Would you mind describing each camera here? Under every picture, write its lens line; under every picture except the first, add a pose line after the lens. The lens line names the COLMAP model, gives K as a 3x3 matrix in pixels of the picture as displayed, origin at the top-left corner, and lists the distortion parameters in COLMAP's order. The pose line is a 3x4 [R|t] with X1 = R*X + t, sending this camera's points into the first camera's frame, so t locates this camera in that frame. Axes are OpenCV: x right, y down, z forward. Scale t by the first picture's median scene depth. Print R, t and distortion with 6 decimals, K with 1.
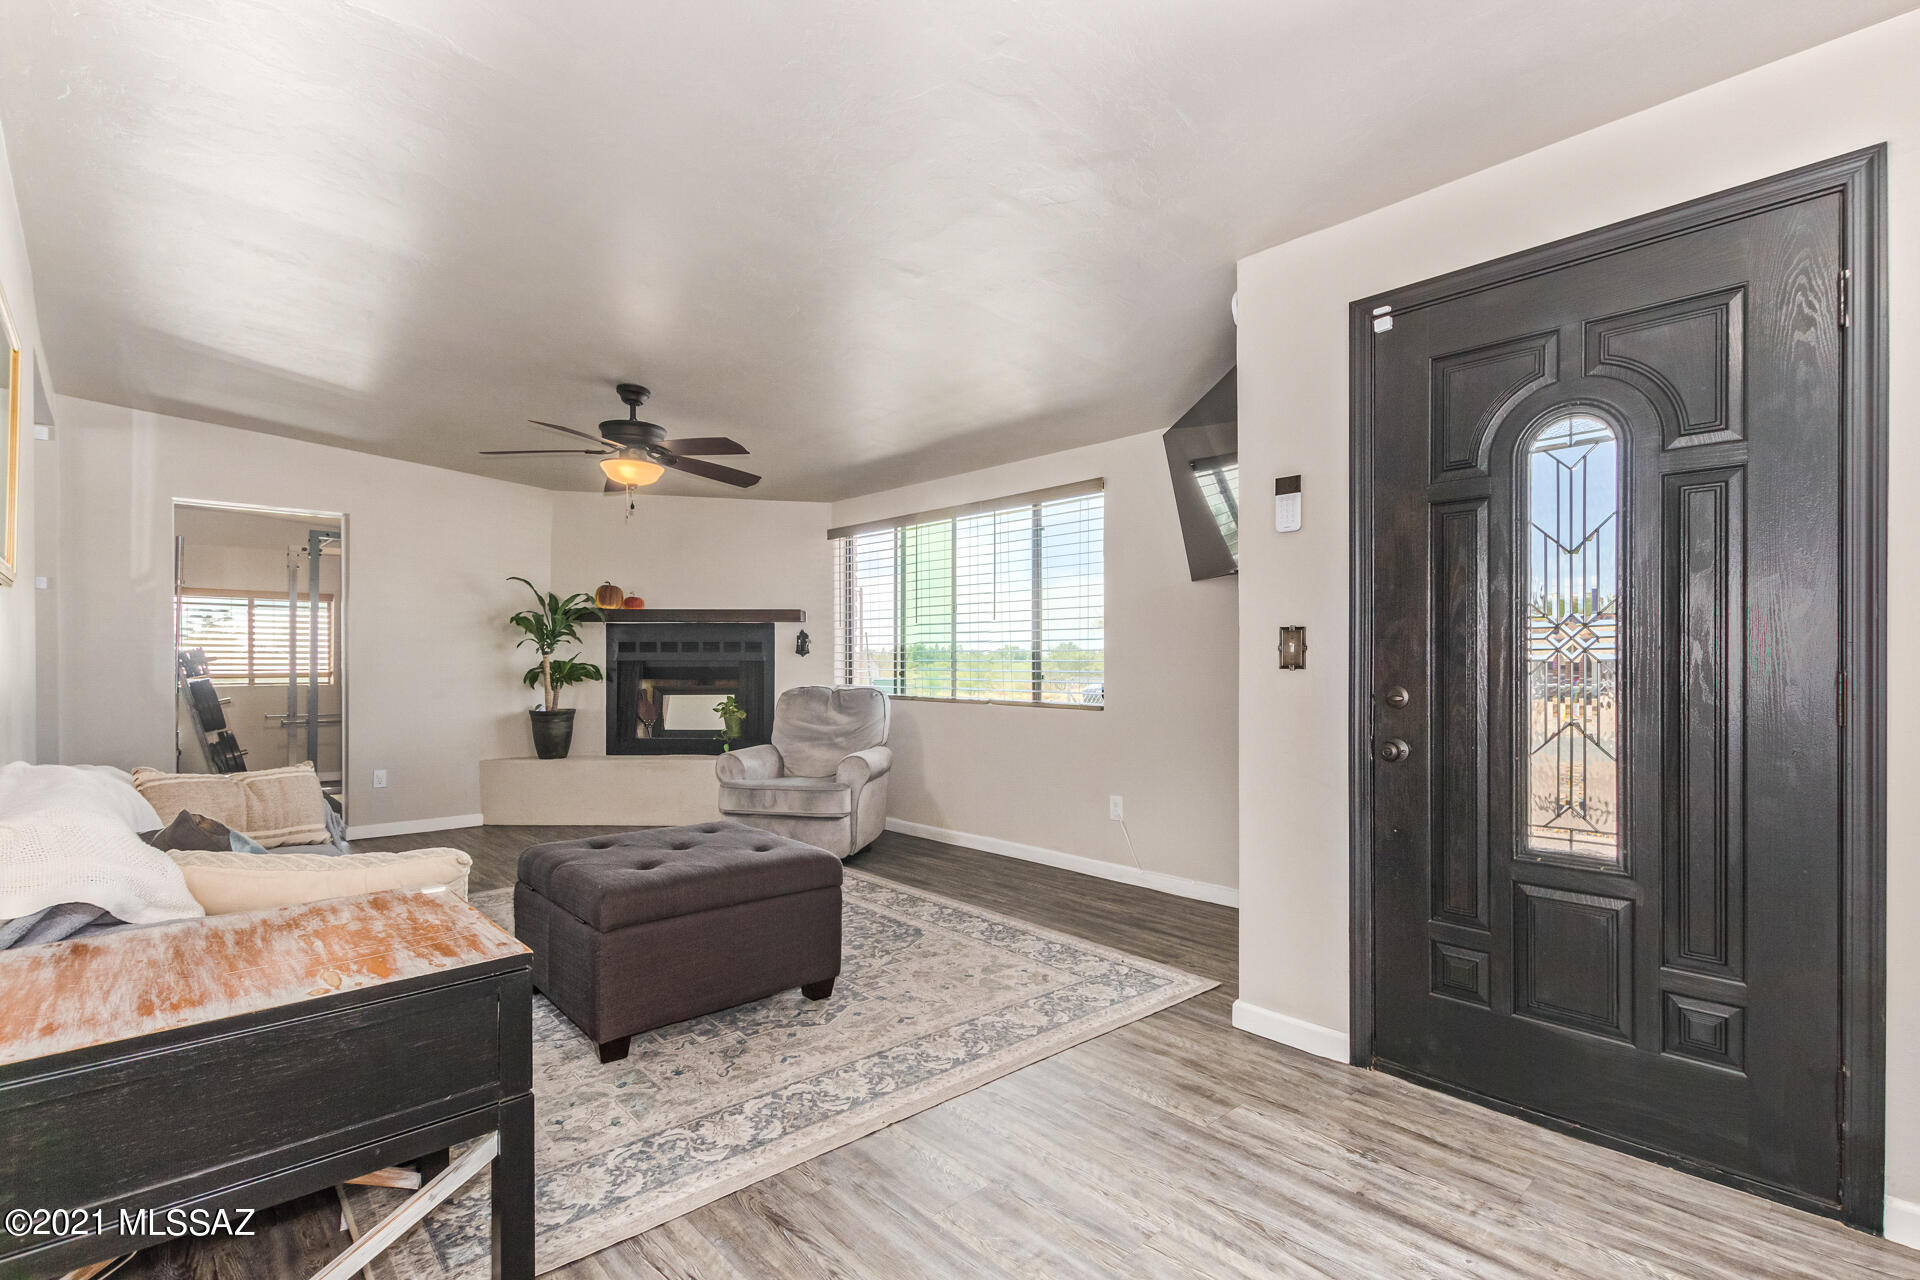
lens RADIAL K [[888.1, 0, 963.1], [0, 888.1, 664.0], [0, 0, 1]] dist [0.001982, 0.000186]
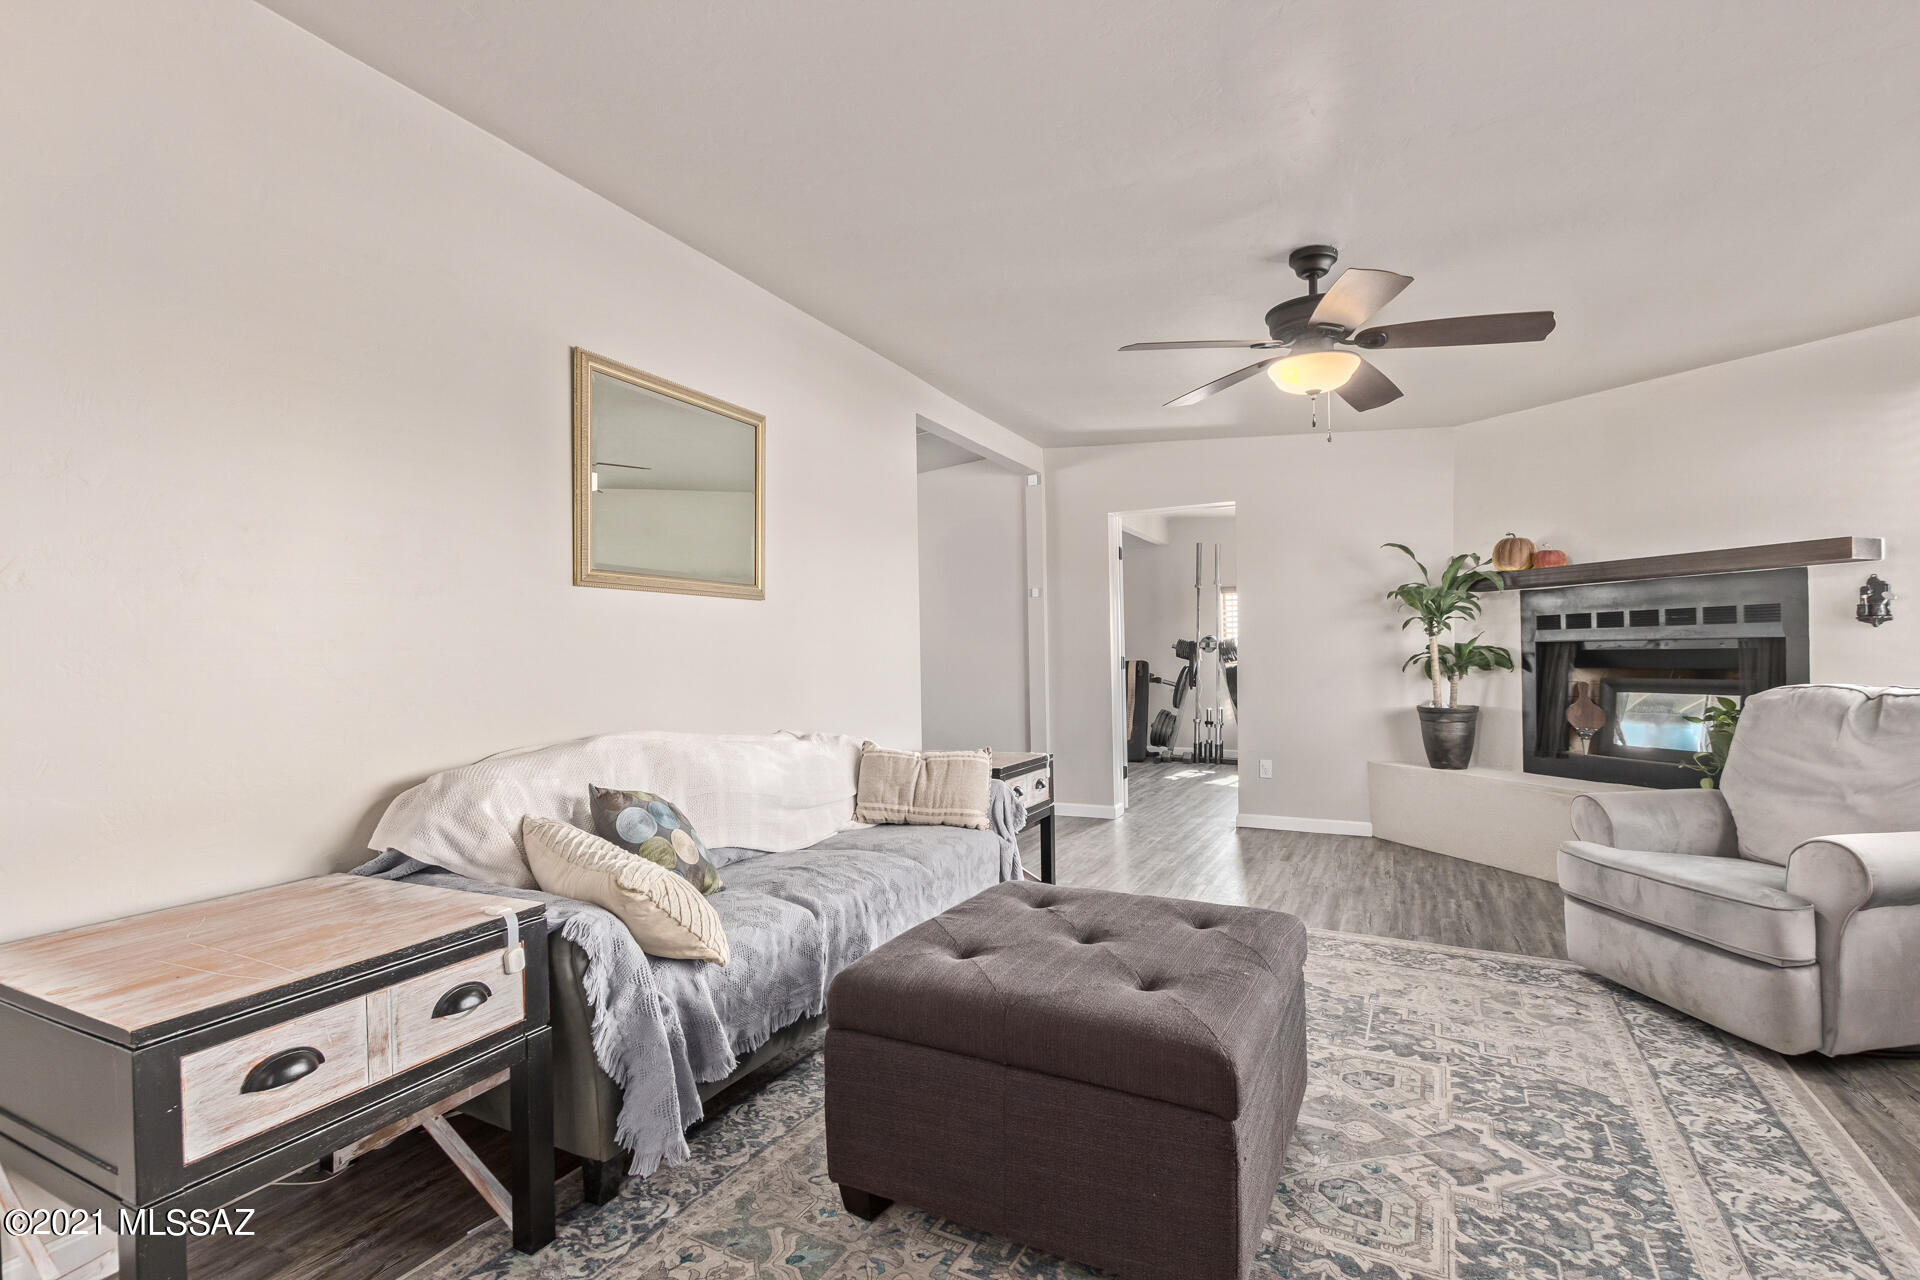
lens RADIAL K [[884.7, 0, 965.4], [0, 884.7, 652.1], [0, 0, 1]] dist [0.001485, 0.000092]
pose [[0.351291, -0.009162, -0.936221, 0.133198], [0.014046, 0.999891, -0.004515, 0.001338], [0.936161, -0.011564, 0.351382, 0.374027]]
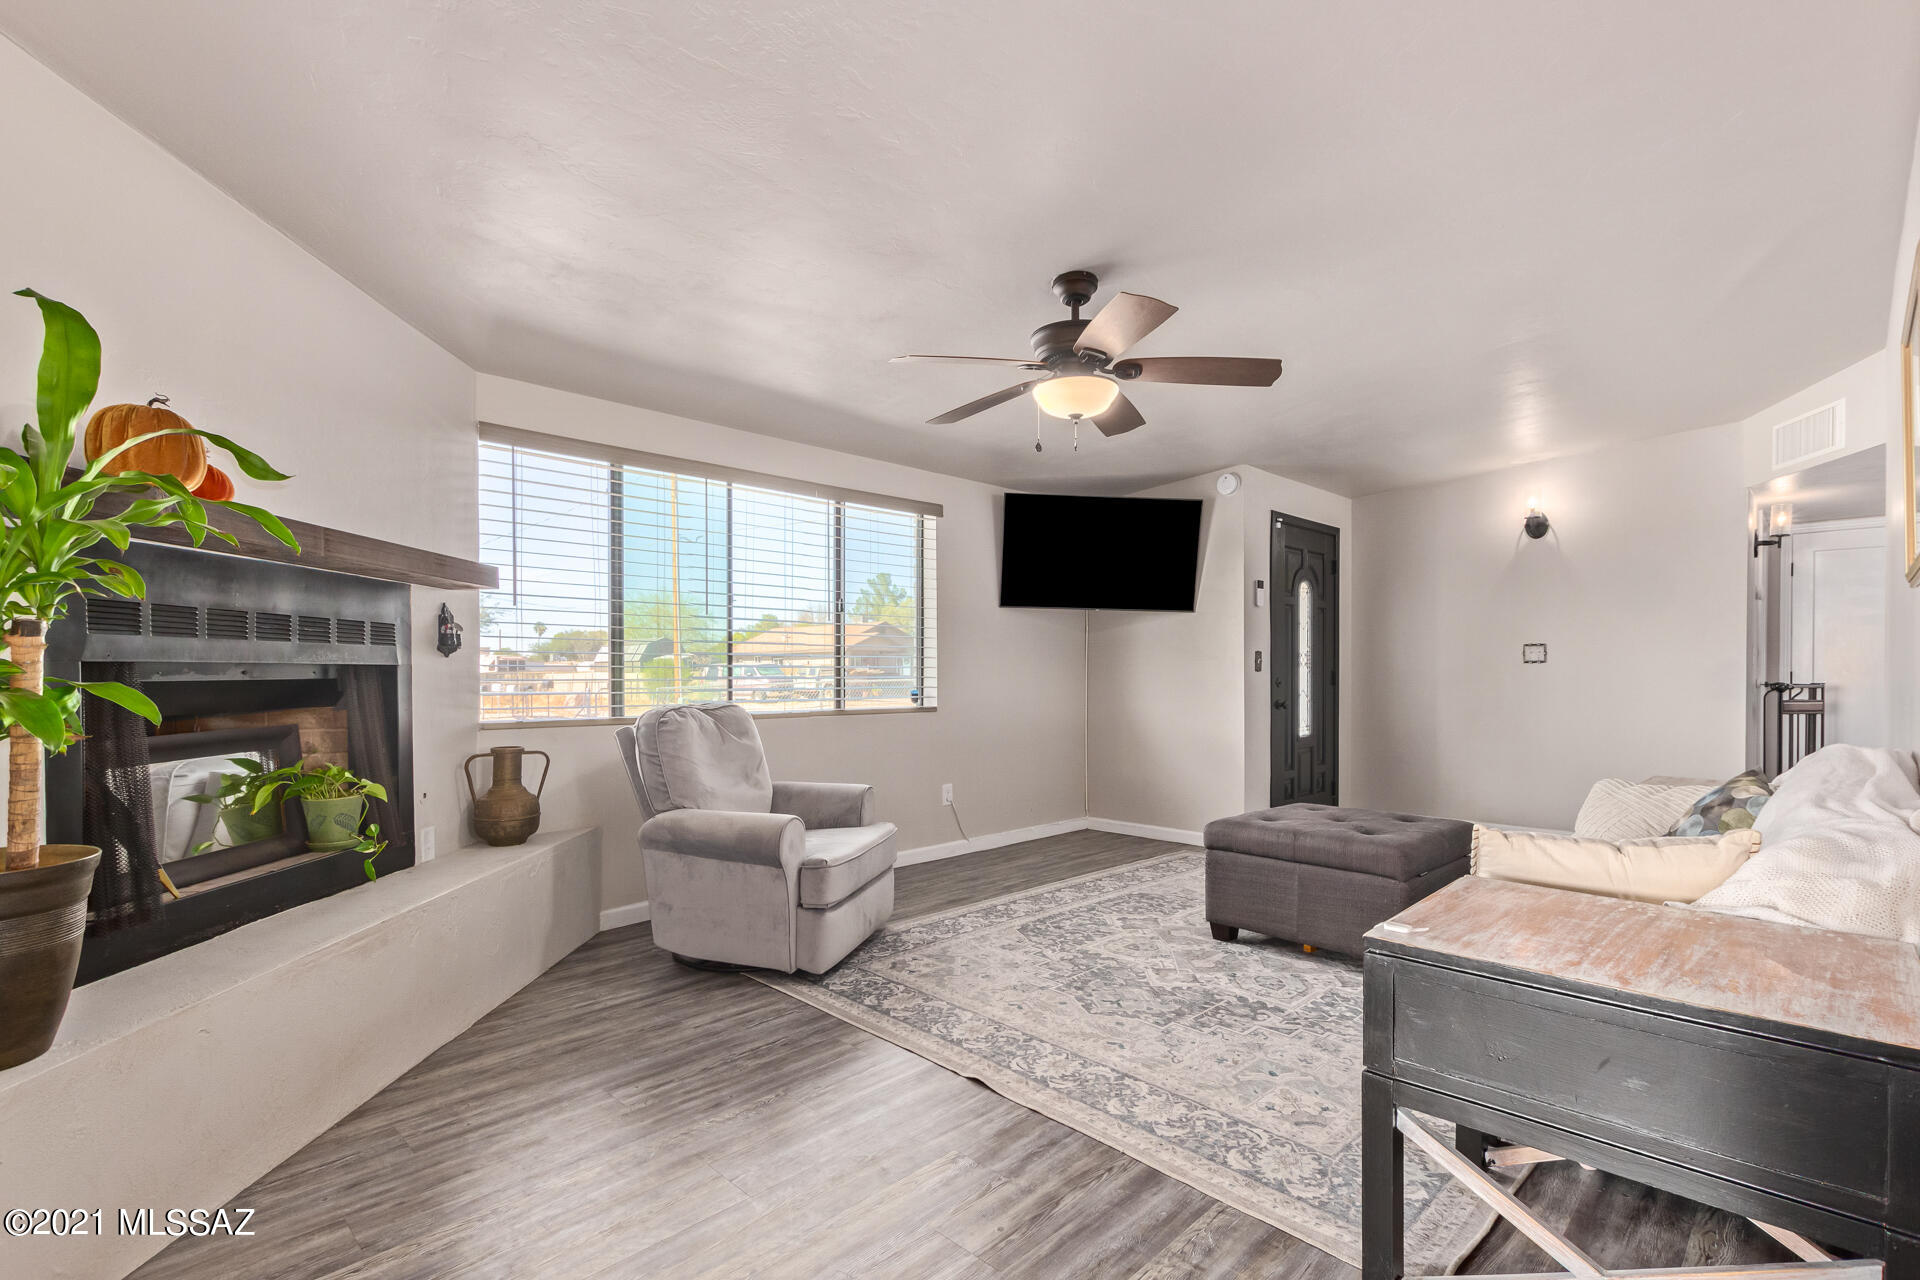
lens RADIAL K [[892.1, 0, 968.7], [0, 892.1, 676.4], [0, 0, 1]] dist [0.001446, 0.000460]
pose [[-0.048634, -0.006217, 0.998797, -0.806937], [0.003793, 0.999972, 0.006409, 0.000870], [-0.998809, 0.004100, -0.048609, 0.839162]]
